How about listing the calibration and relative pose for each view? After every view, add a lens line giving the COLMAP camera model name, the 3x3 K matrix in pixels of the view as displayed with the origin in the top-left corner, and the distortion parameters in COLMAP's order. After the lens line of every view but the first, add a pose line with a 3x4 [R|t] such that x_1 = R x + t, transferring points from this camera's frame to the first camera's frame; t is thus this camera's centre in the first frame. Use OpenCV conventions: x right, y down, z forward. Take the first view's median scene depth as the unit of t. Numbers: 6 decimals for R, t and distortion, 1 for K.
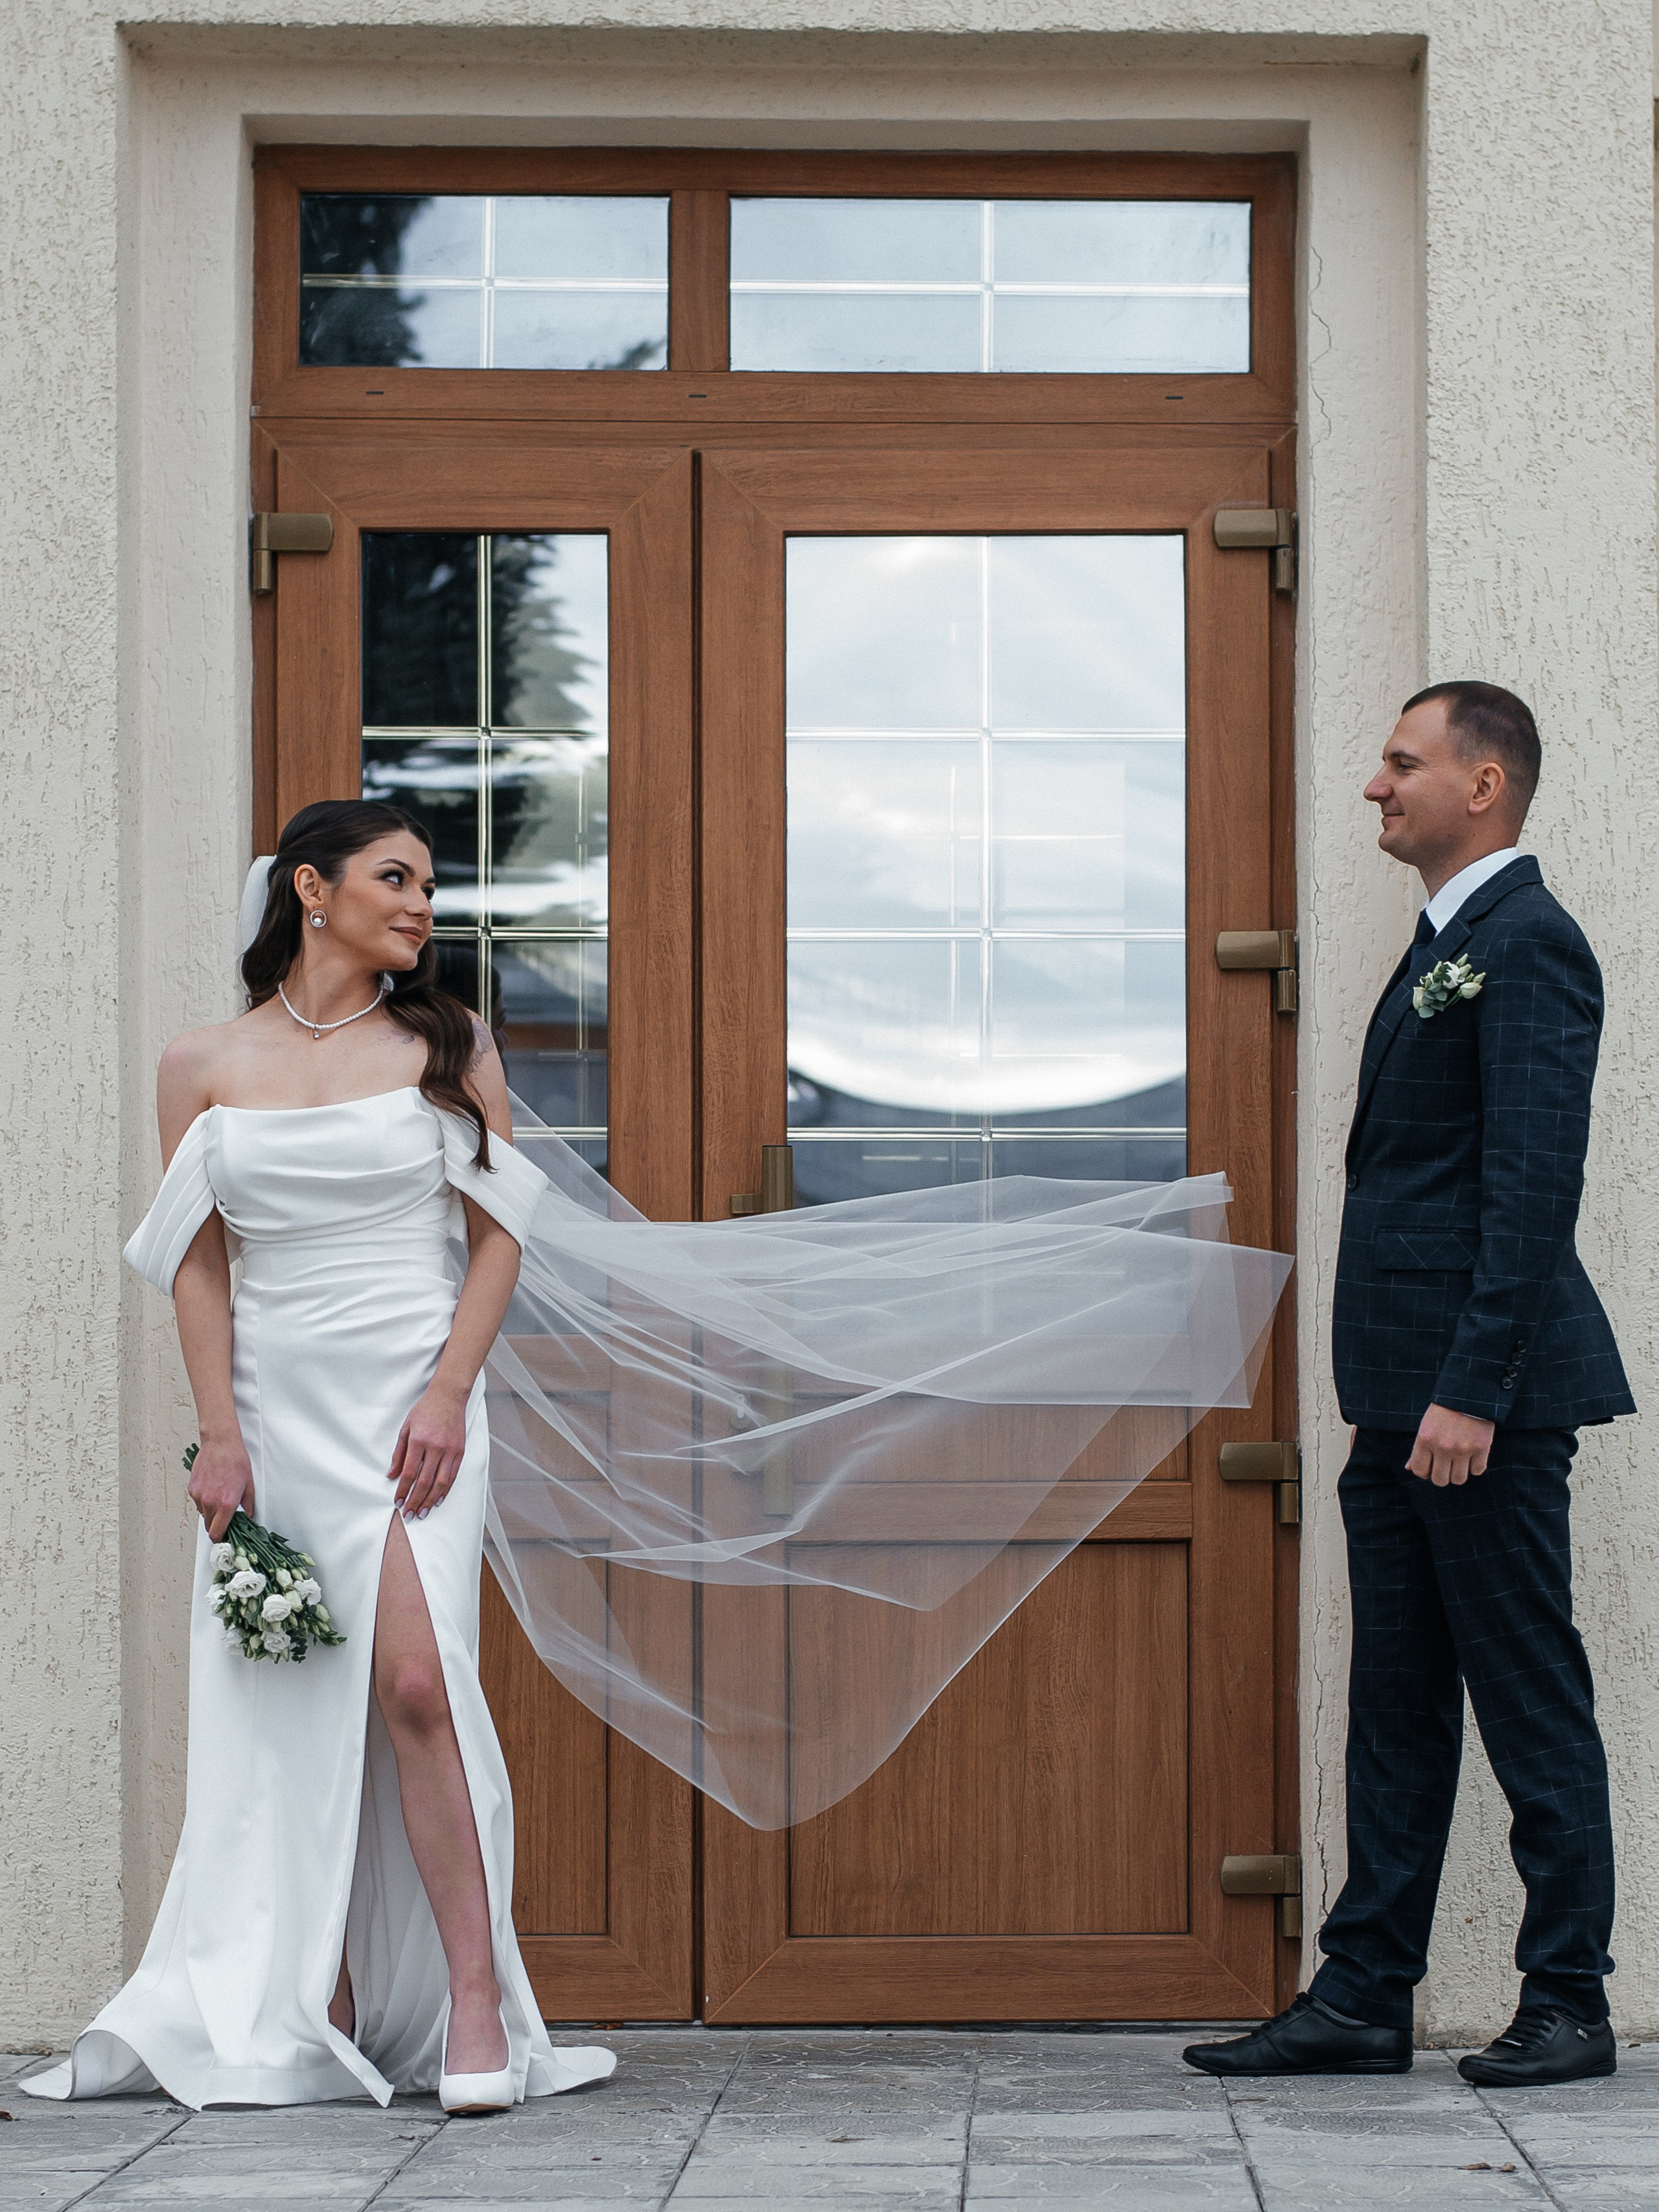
lens RADIAL K [[4831.0, 0, 928.7], [0, 4831.0, 1299.4], [0, 0, 1]] dist [-0.004313, 0.018911]
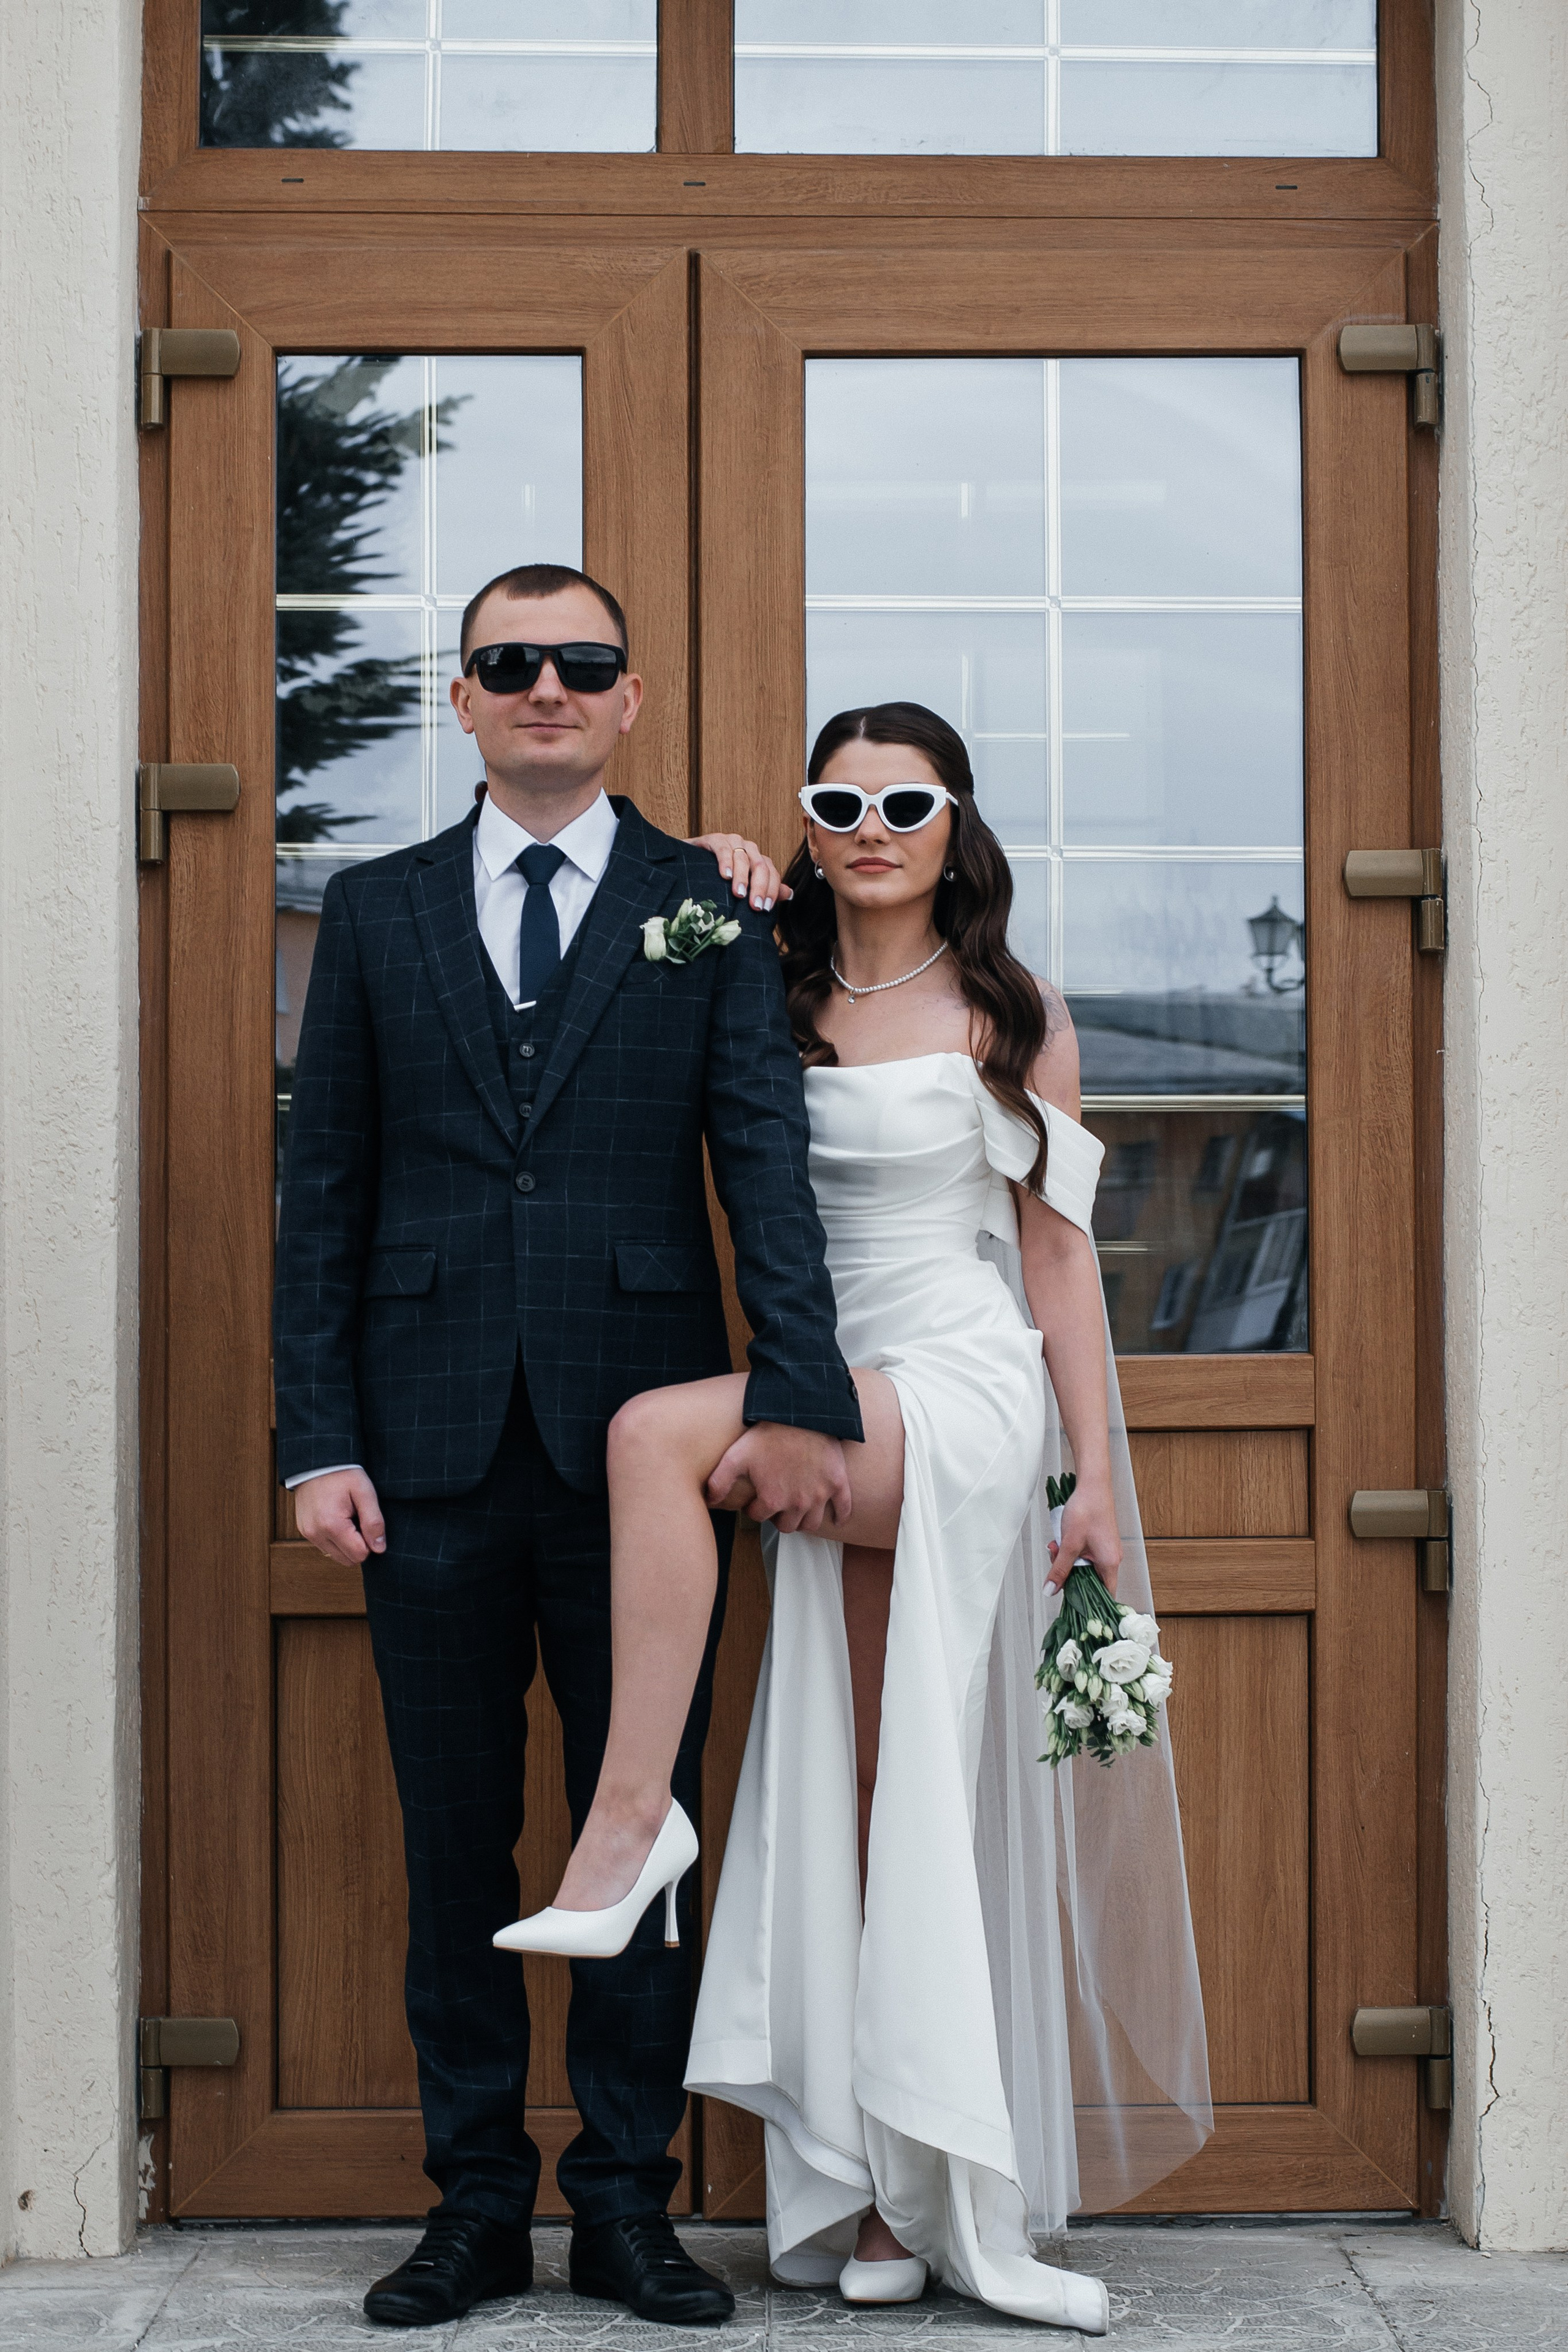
lens RADIAL K [[4665.9, 0, 784.0], [0, 4665.9, 1176.0], [0, 0, 1]] dist [-0.068962, -0.124966]
pose [[0.999998, -0.000354, -0.002055, -0.031586], [0.000347, 0.999994, -0.003429, -0.019653], [0.002057, 0.003428, 0.999992, 0.229263]]
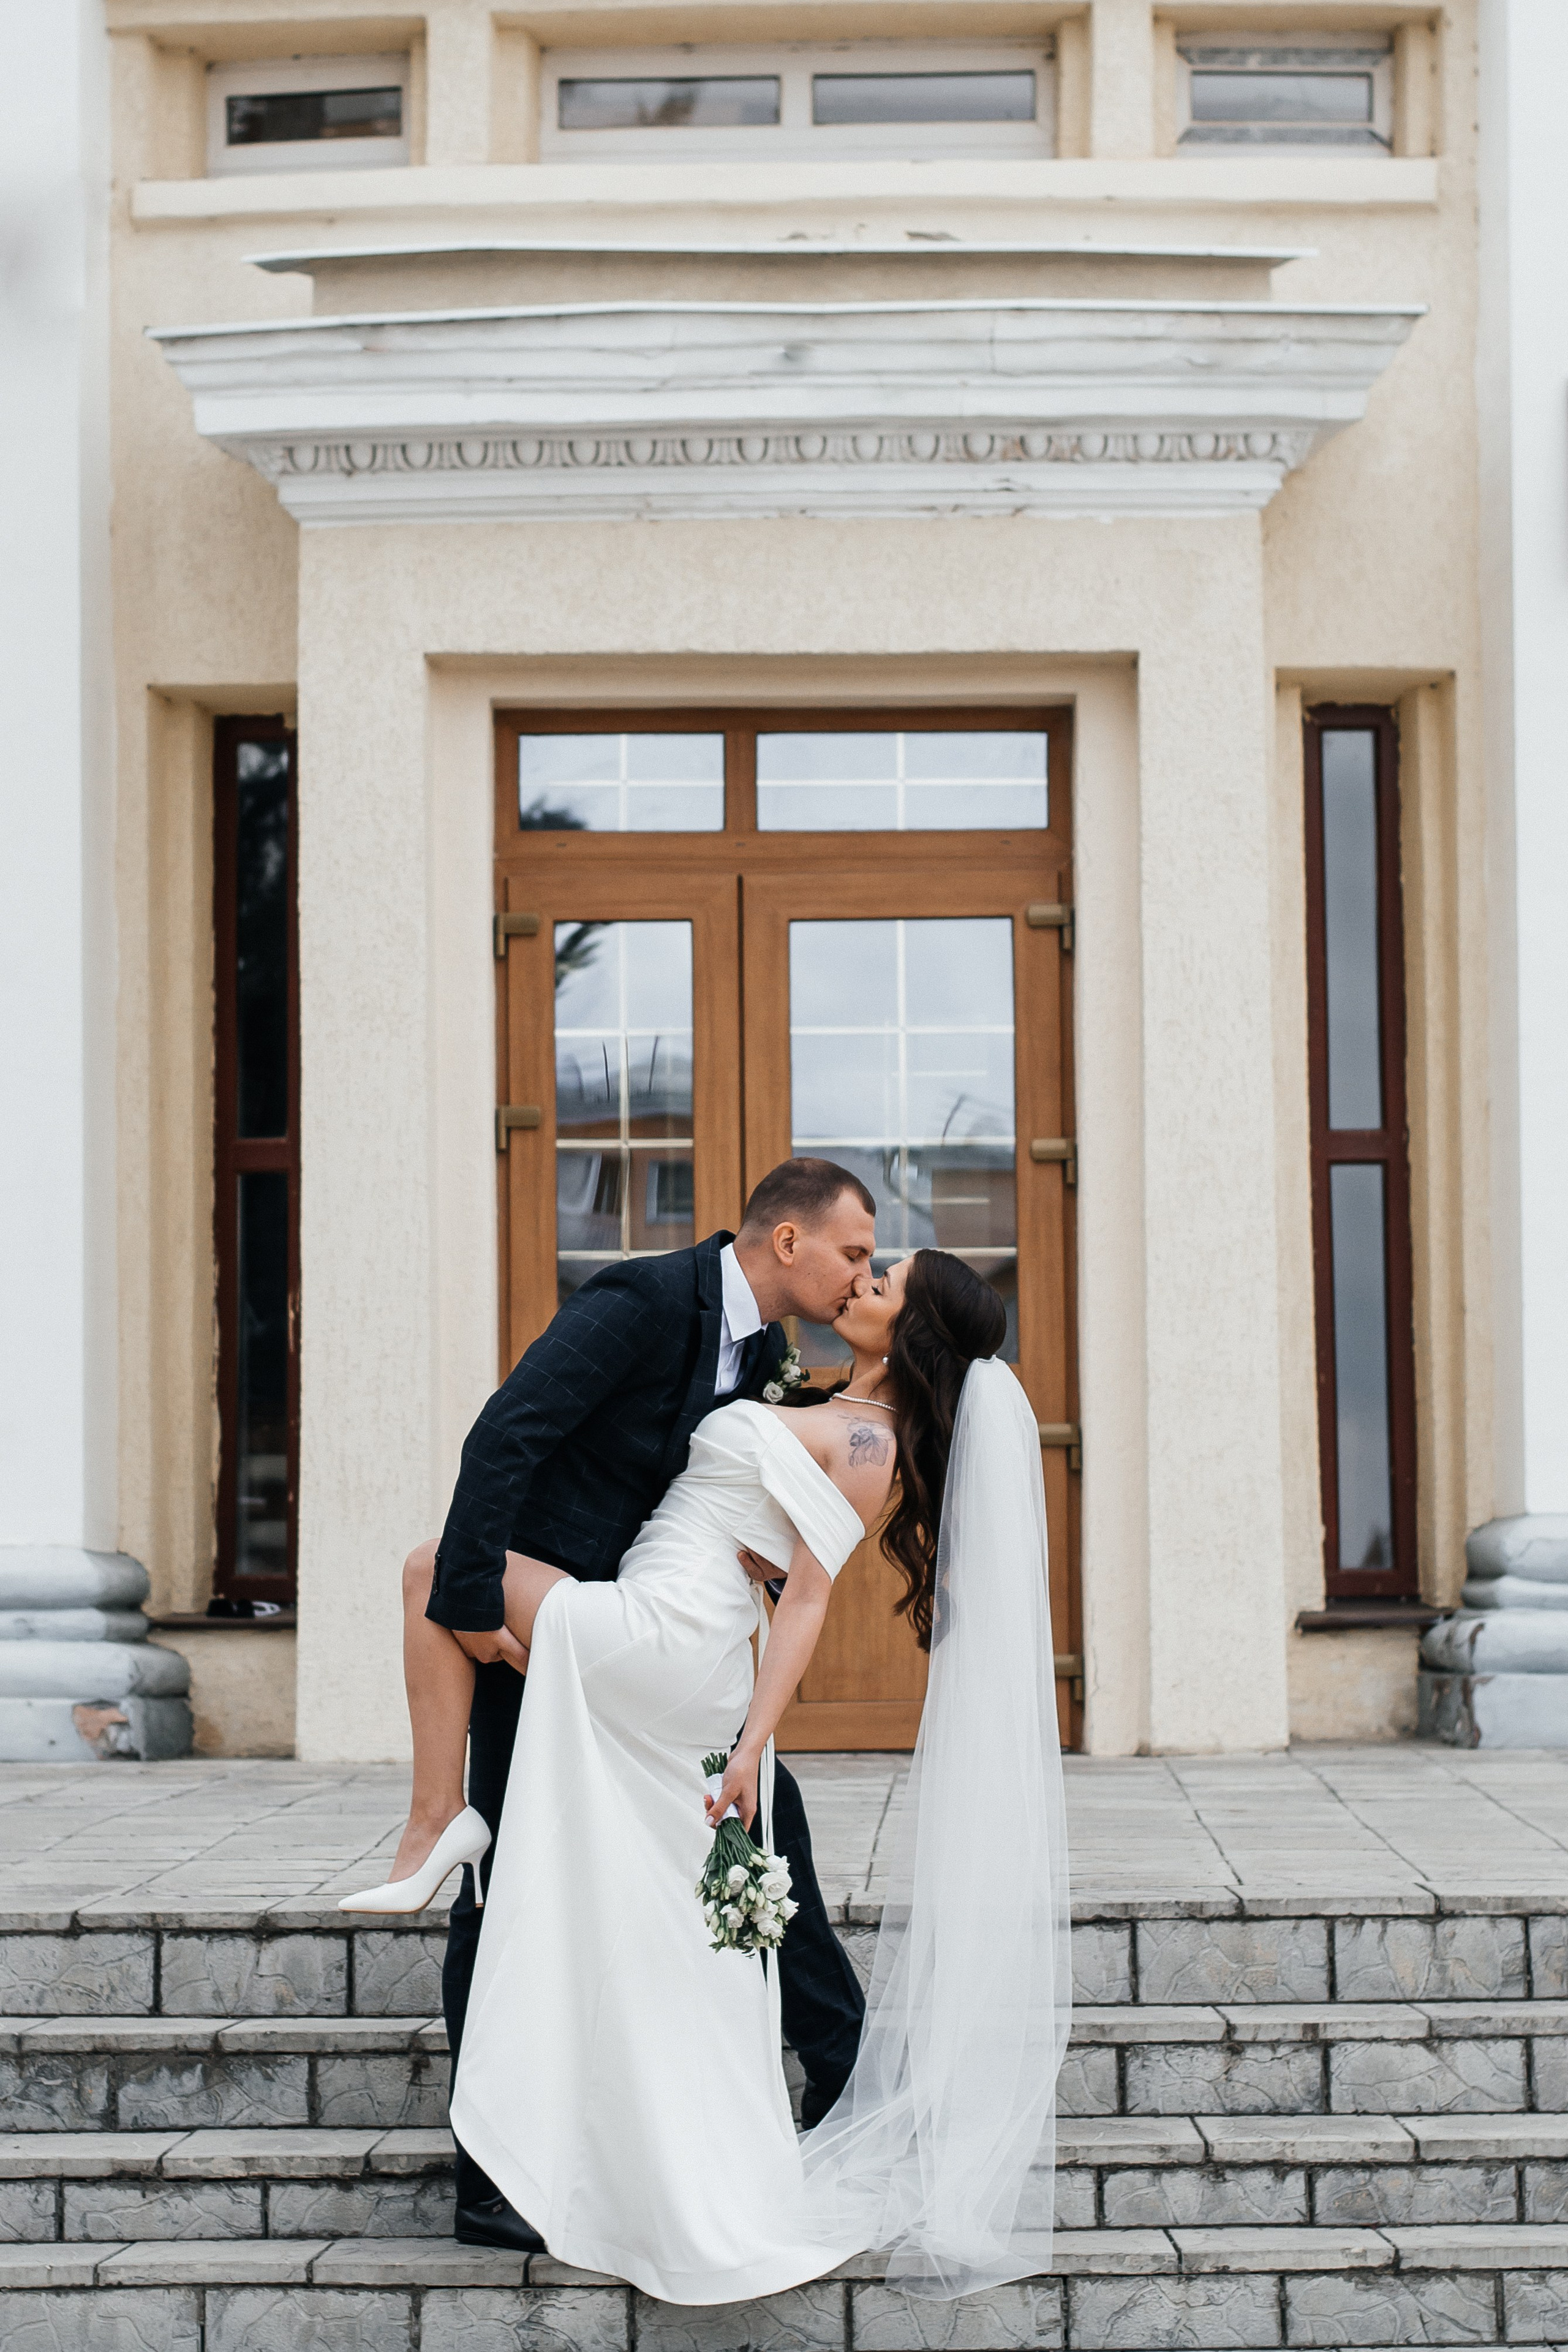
lens RADIAL K [[4665.9, 0, 784.0], [0, 4665.9, 1176.0], [0, 0, 1]] dist [-0.068962, -0.124966]
pose [[0.999610, -0.009206, -0.026358, 0.013158], [0.008337, 0.999424, -0.032908, -0.006248], [0.026646, 0.032675, 0.999111, -0.735454]]
